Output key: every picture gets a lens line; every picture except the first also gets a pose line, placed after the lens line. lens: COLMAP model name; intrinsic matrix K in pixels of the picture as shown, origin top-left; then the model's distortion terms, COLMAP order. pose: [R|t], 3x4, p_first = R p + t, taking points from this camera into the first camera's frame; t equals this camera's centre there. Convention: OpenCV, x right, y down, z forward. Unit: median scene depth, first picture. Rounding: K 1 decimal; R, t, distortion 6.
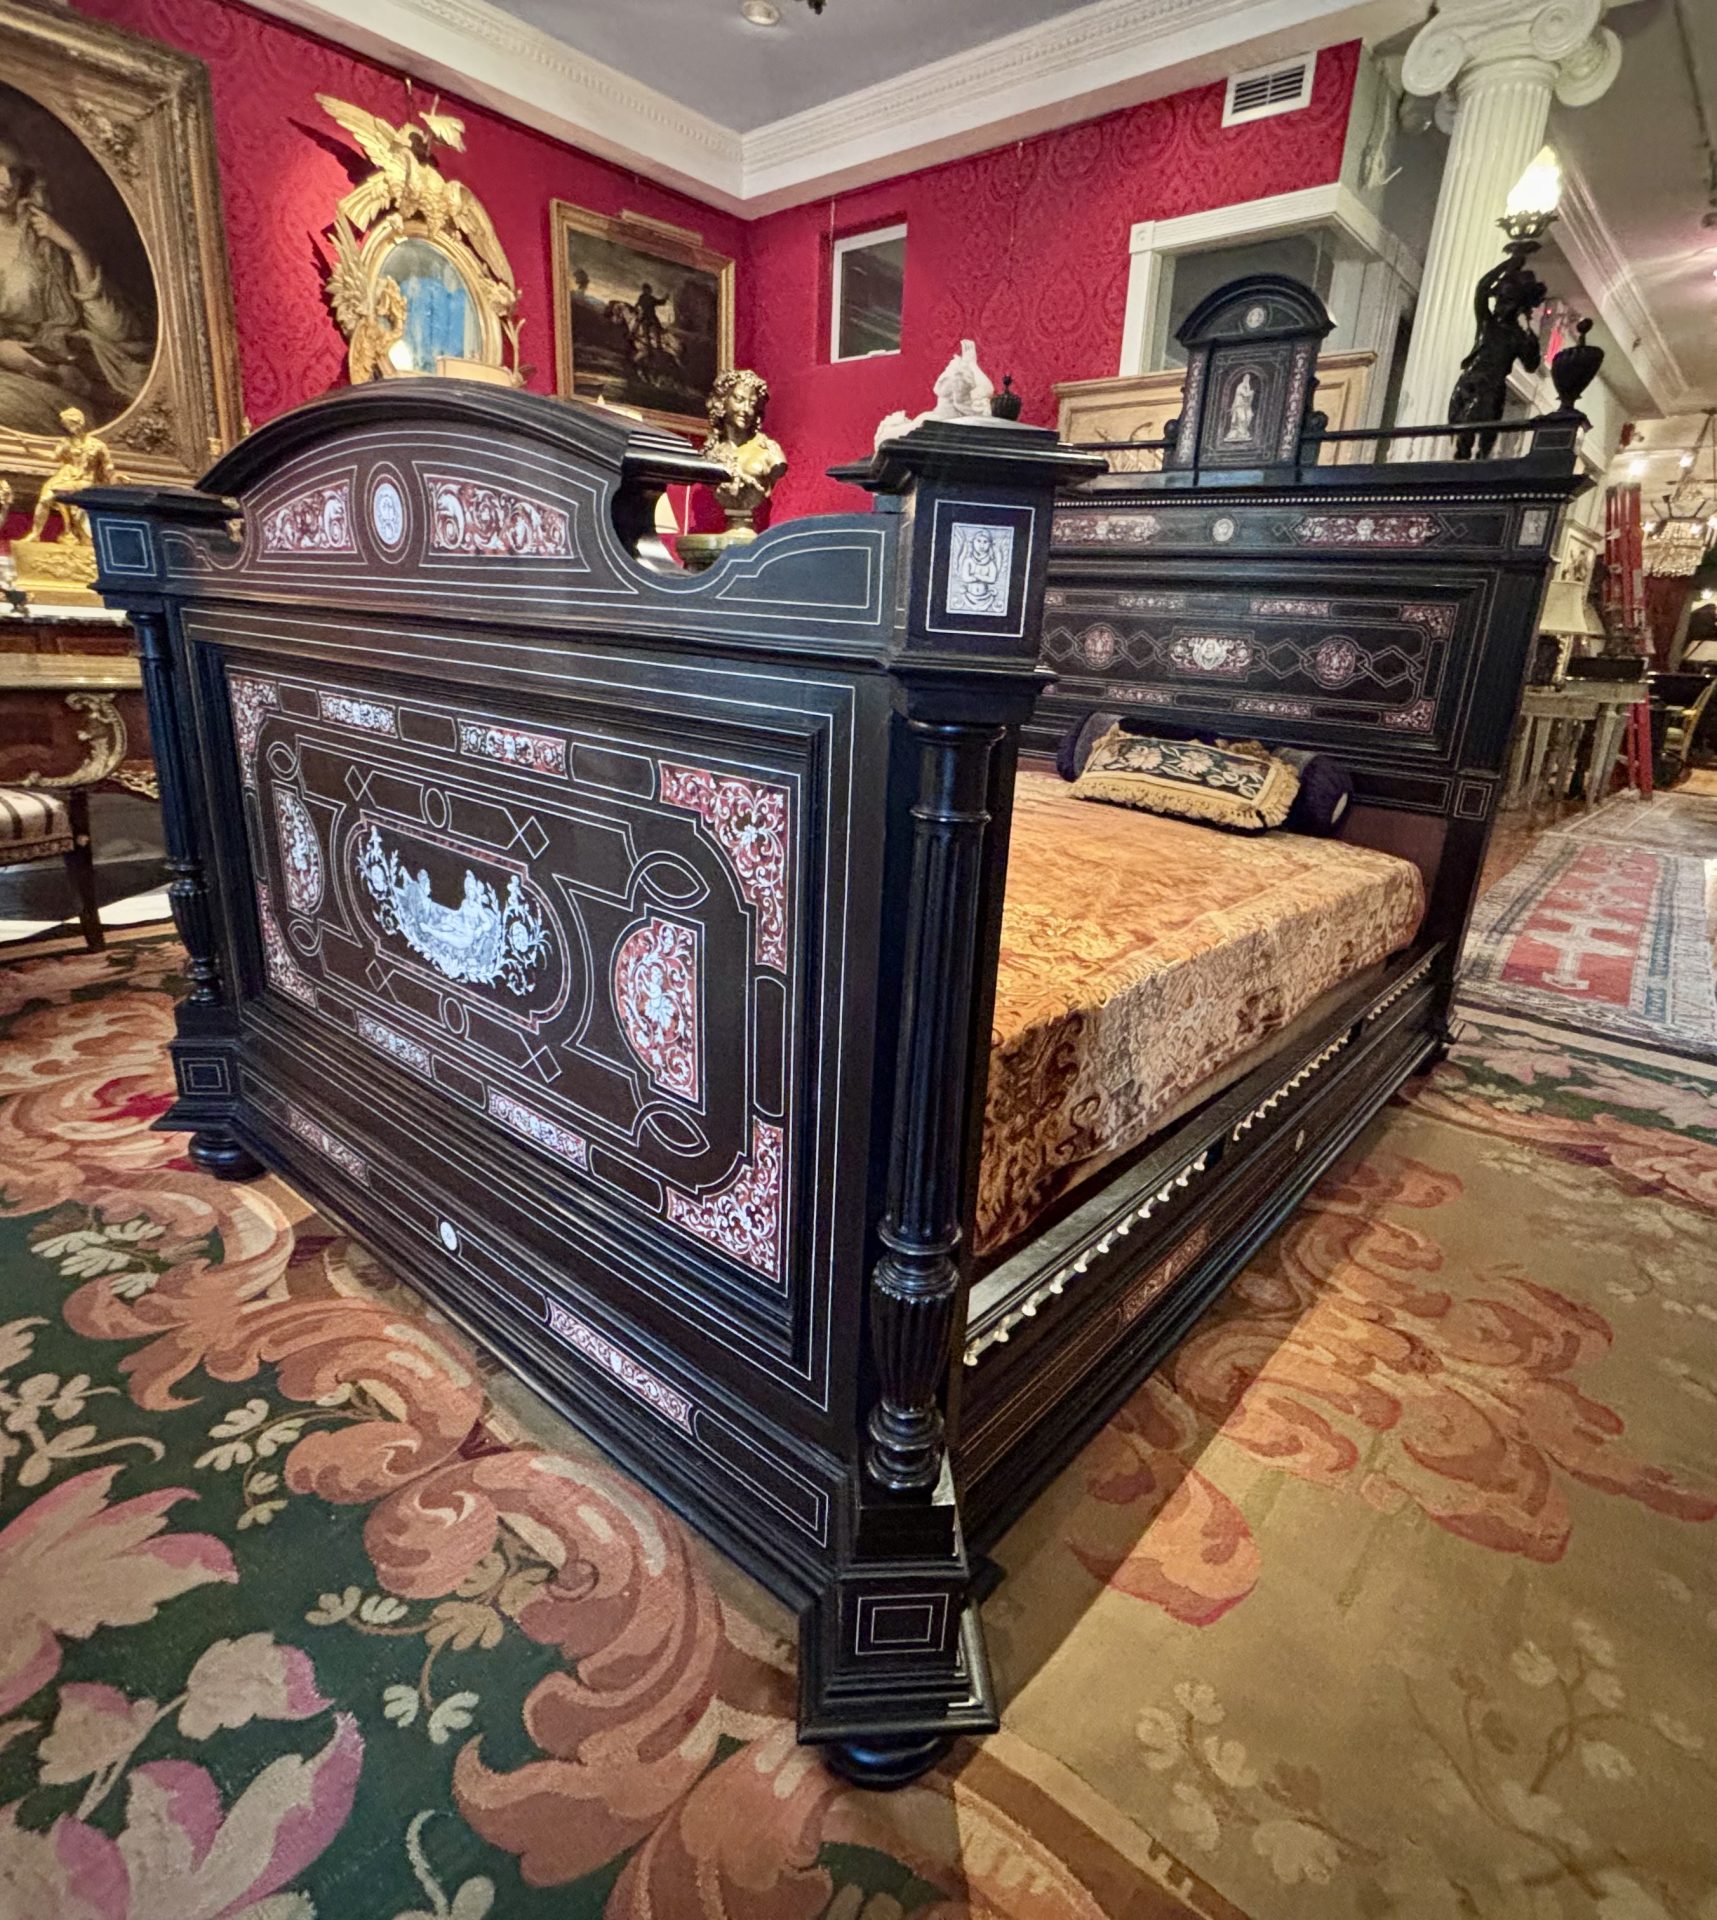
lens RADIAL K [[1029.2, 0, 909.2], [0, 1029.2, 962.3], [0, 0, 1]] dist [-0.002762, 0.004171]
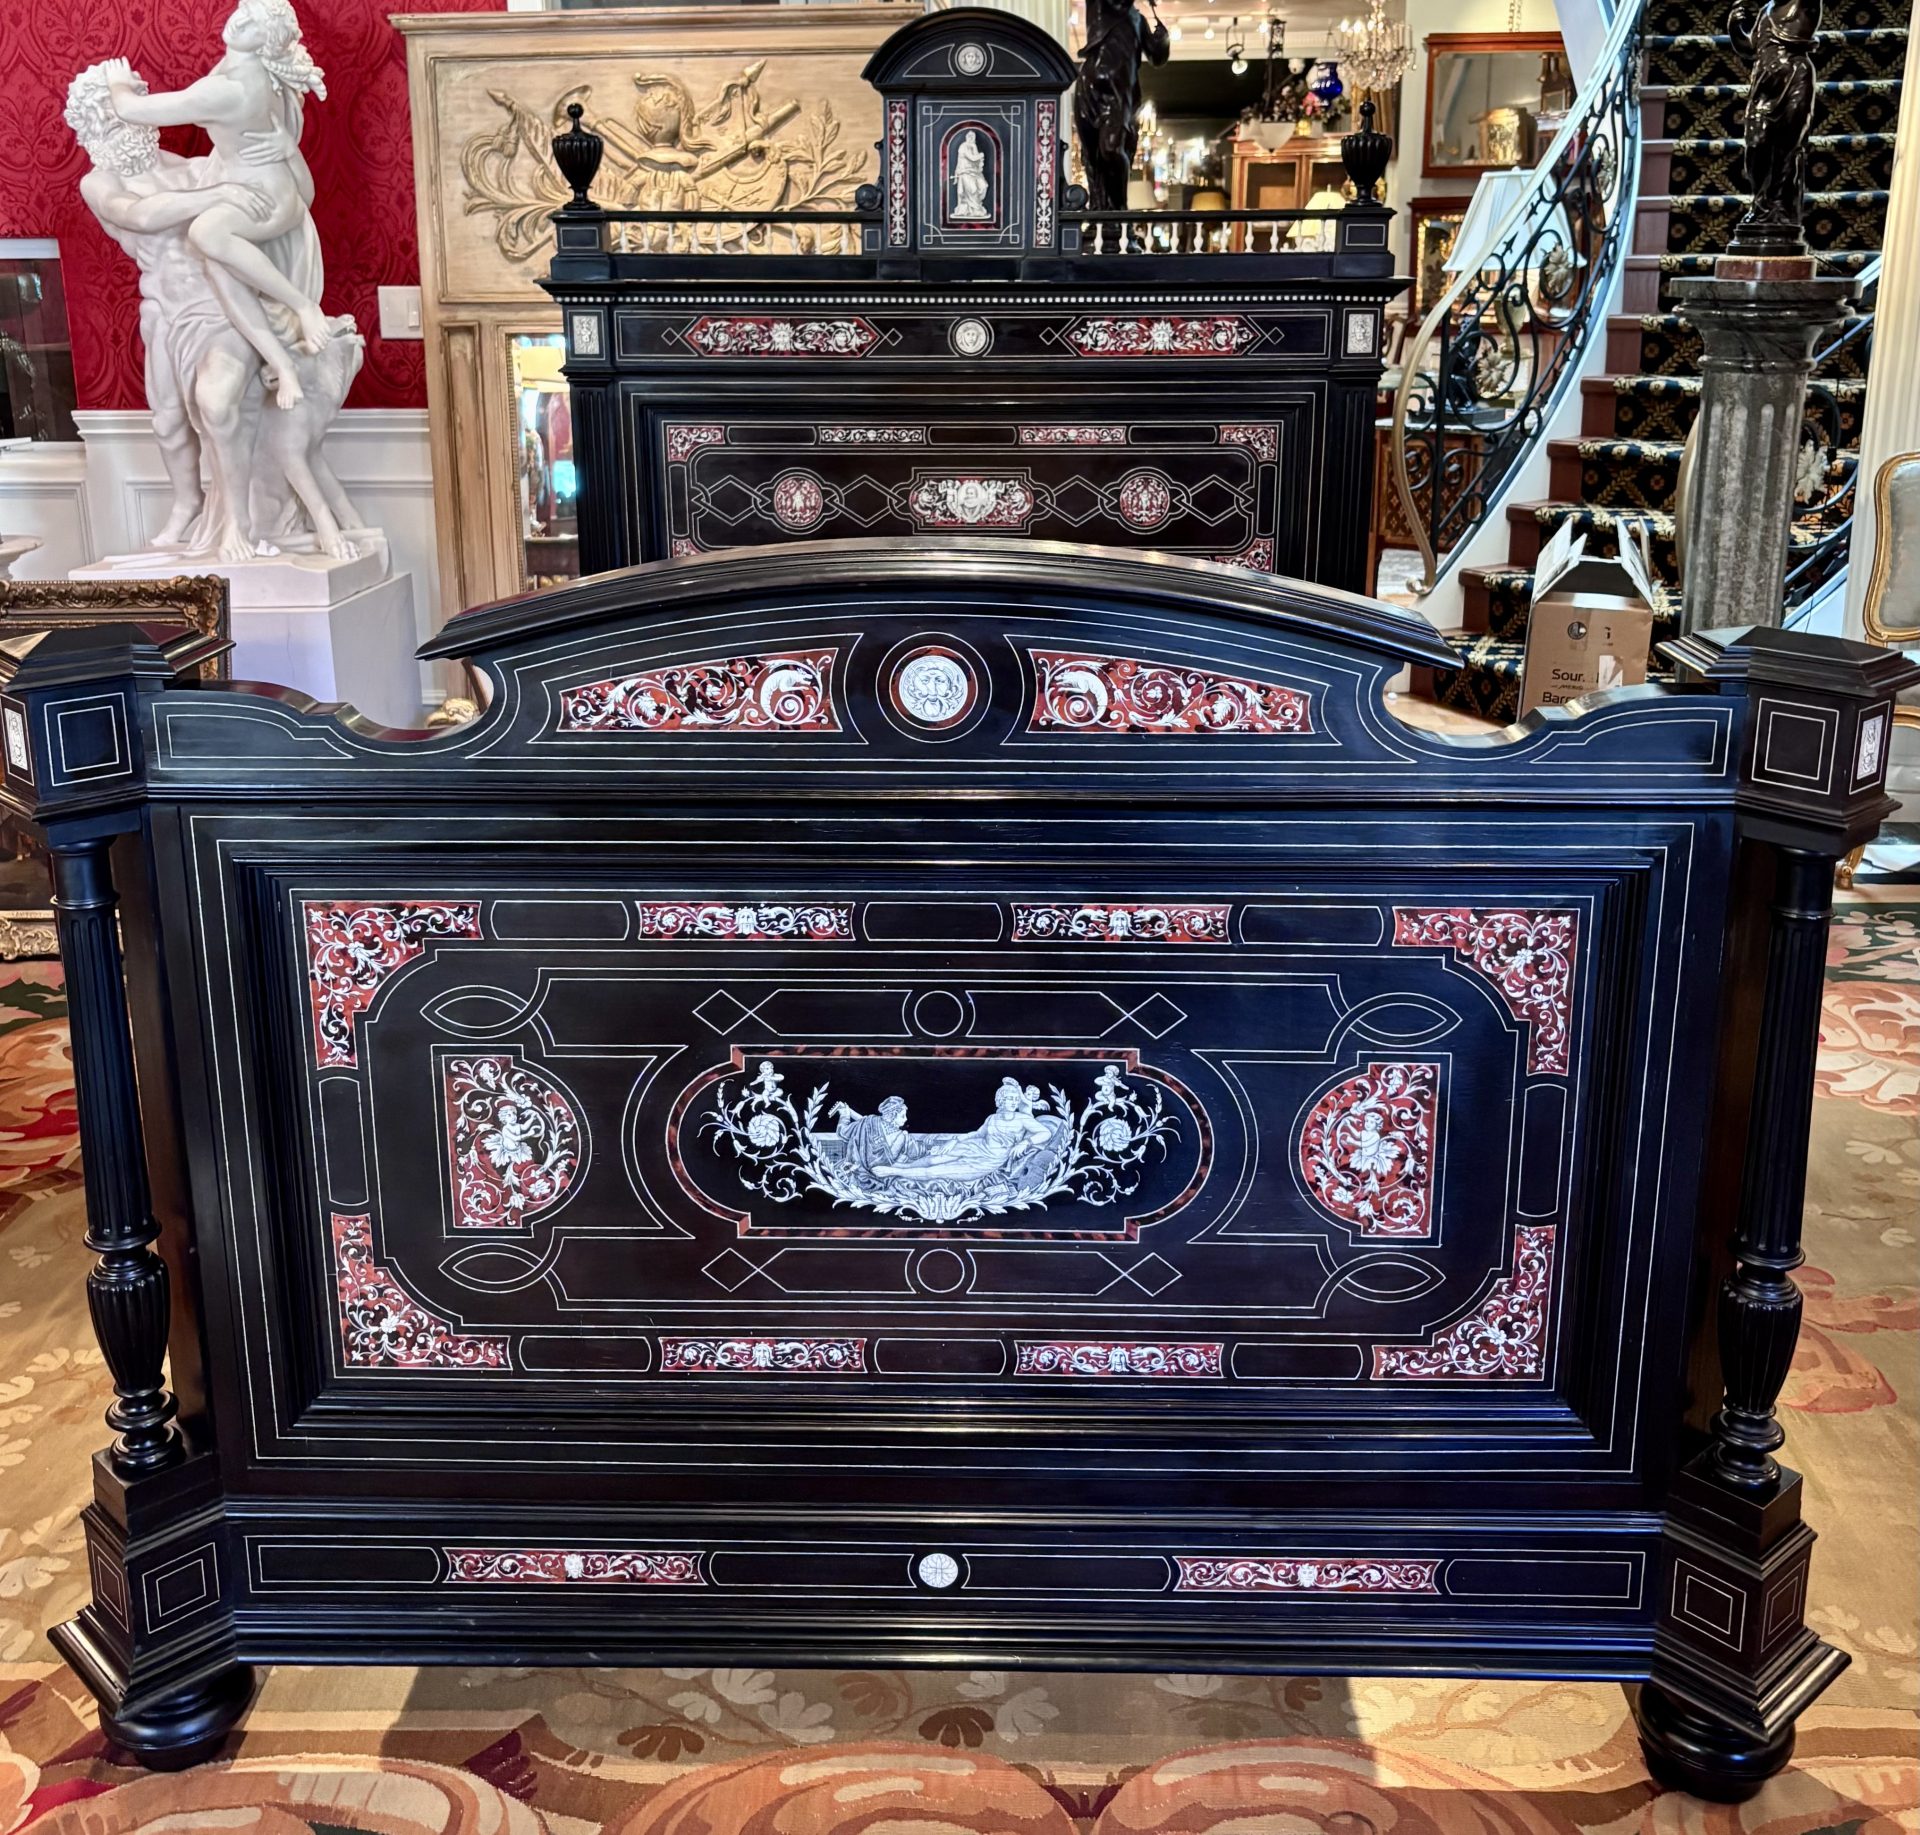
lens RADIAL K [[2050.3, 0, 936.0], [0, 2050.3, 800.6], [0, 0, 1]] dist [0.078248, 0.000000]
pose [[0.798227, -0.220852, 0.560409, -1.037846], [0.239642, 0.969998, 0.040930, -0.297154], [-0.552635, 0.101626, 0.827204, -0.254671]]
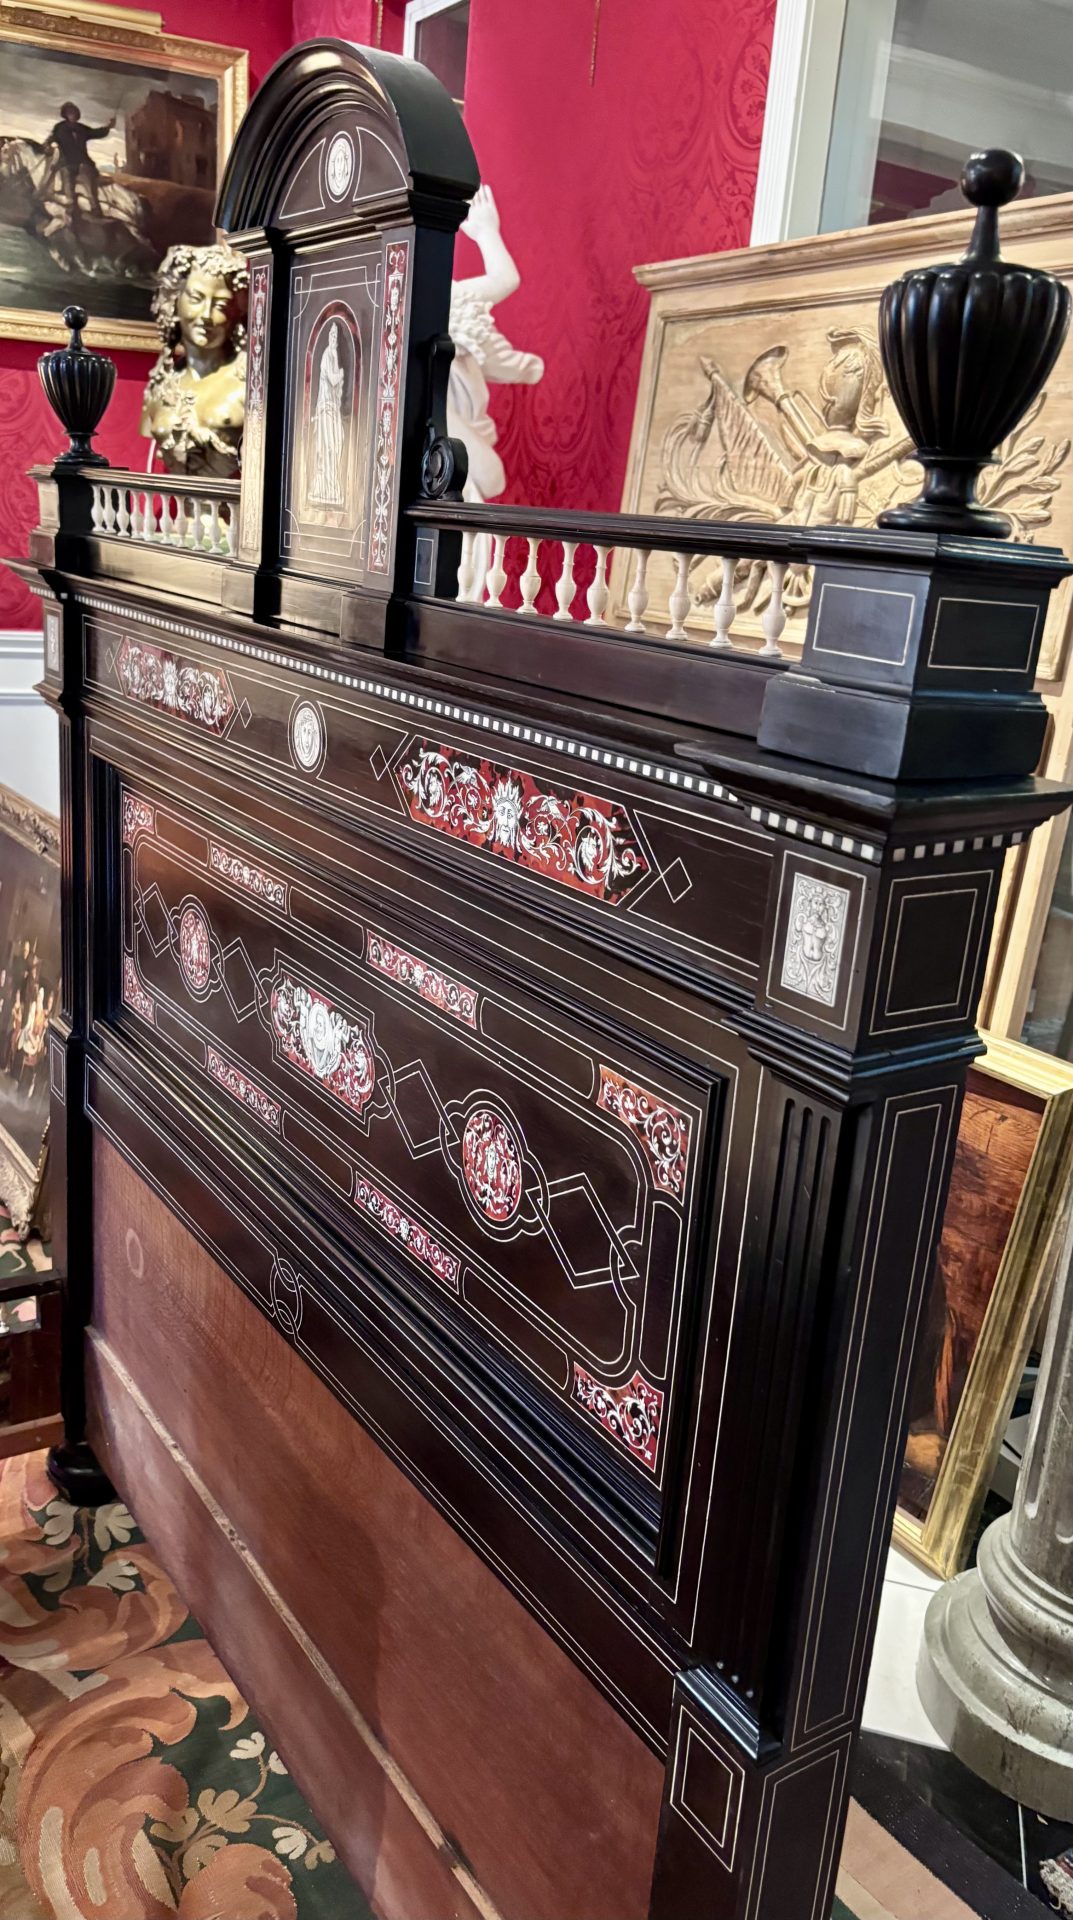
lens RADIAL K [[1522.9, 0, 508.6], [0, 1522.9, 985.5], [0, 0, 1]] dist [0.022759, -0.022710]
pose [[0.946627, 0.108936, -0.303365, 0.956235], [-0.120099, 0.992593, -0.018328, -0.578776], [0.299122, 0.053783, 0.952698, 0.892660]]
